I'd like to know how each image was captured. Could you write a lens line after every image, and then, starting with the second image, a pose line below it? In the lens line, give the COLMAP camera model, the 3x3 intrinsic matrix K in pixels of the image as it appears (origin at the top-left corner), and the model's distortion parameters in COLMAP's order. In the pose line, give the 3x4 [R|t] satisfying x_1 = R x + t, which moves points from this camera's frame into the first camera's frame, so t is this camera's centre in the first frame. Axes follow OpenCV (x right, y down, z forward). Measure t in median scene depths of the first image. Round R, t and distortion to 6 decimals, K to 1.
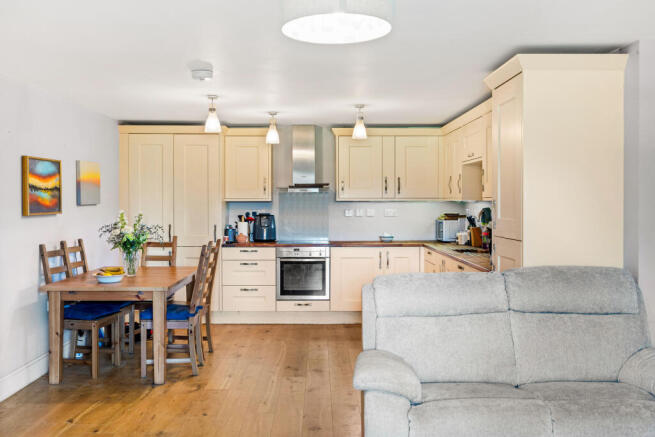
lens RADIAL K [[628.2, 0, 326.5], [0, 628.2, 212.5], [0, 0, 1]] dist [-0.008062, 0.000000]
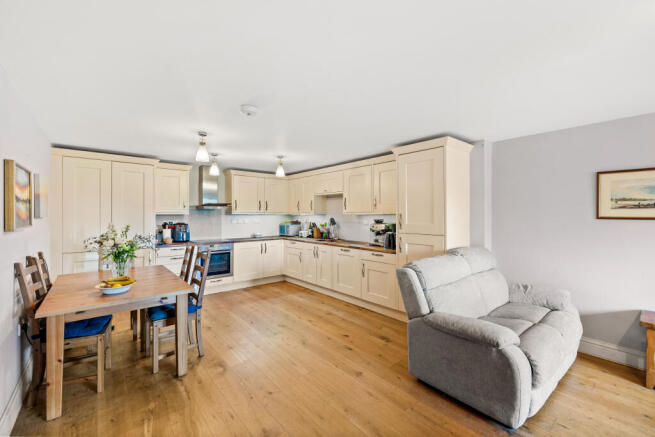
lens RADIAL K [[274.0, 0, 325.1], [0, 274.0, 215.8], [0, 0, 1]] dist [-0.004278, 0.000892]
pose [[0.778891, -0.001728, 0.627156, -0.336655], [0.010165, 0.999900, -0.009869, -0.006922], [-0.627076, 0.014062, 0.778831, 0.403012]]
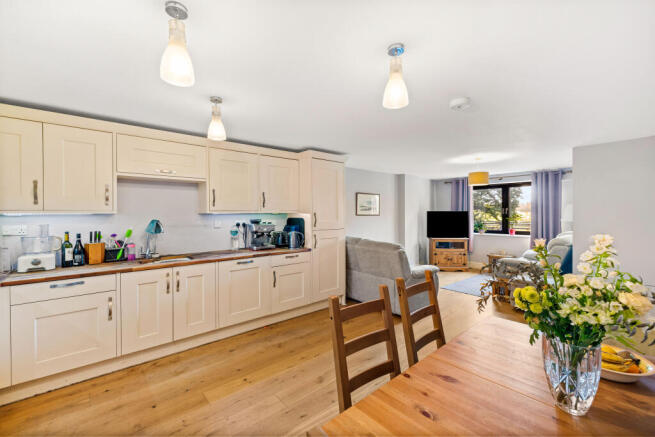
lens RADIAL K [[274.0, 0, 326.2], [0, 274.0, 214.4], [0, 0, 1]] dist [-0.004278, 0.000892]
pose [[-0.637744, 0.000198, 0.770248, -0.351876], [0.017342, 0.999750, 0.014101, -0.021431], [-0.770053, 0.022351, -0.637588, 1.223949]]
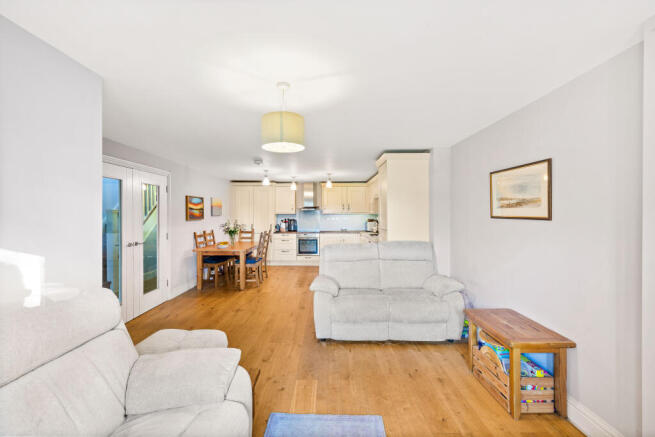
lens RADIAL K [[274.0, 0, 324.9], [0, 274.0, 216.7], [0, 0, 1]] dist [-0.004278, 0.000892]
pose [[0.999734, -0.001153, -0.023014, 0.067176], [0.000985, 0.999973, -0.007288, -0.000228], [0.023022, 0.007263, 0.999709, -0.041315]]
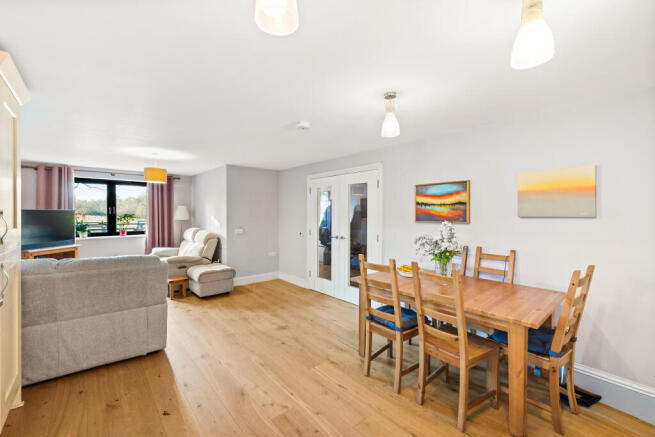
lens RADIAL K [[274.0, 0, 326.1], [0, 274.0, 216.5], [0, 0, 1]] dist [-0.004278, 0.000892]
pose [[-0.765150, 0.006897, -0.643816, 0.135841], [-0.013192, 0.999565, 0.026387, -0.021560], [0.643717, 0.028684, -0.764726, 1.234406]]
